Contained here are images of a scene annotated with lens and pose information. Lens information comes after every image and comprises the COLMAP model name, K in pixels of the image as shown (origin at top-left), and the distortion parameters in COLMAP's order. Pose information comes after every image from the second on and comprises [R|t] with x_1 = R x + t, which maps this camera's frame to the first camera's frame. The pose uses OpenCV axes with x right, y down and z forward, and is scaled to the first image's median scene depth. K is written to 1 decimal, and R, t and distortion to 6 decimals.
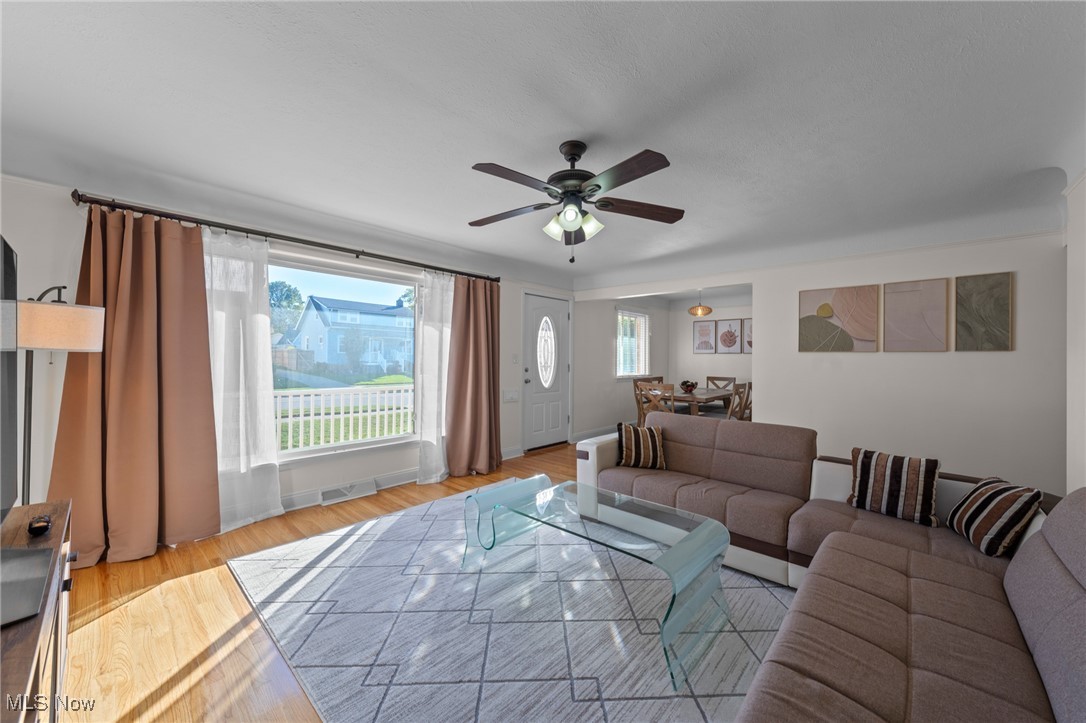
lens RADIAL K [[409.0, 0, 540.3], [0, 409.0, 356.8], [0, 0, 1]] dist [0.016702, 0.000260]
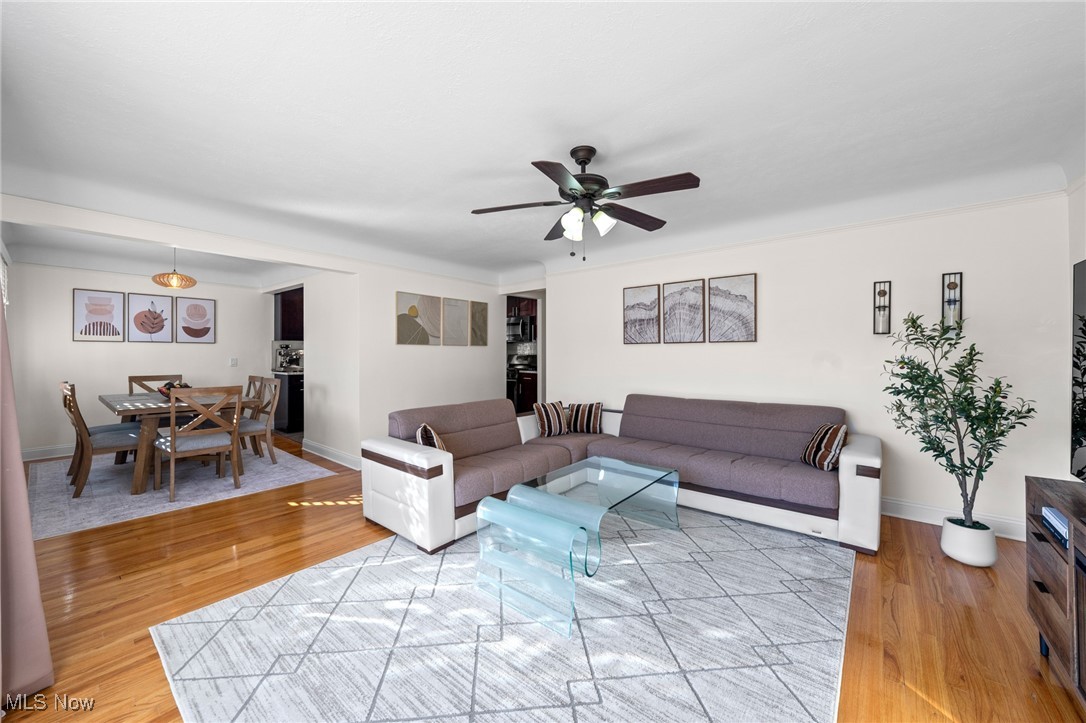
lens RADIAL K [[409.0, 0, 541.9], [0, 409.0, 364.1], [0, 0, 1]] dist [0.016702, 0.000260]
pose [[-0.054645, -0.034735, 0.997902, -0.542968], [-0.004881, 0.999392, 0.034520, 0.002785], [-0.998494, -0.002984, -0.054781, 0.651327]]
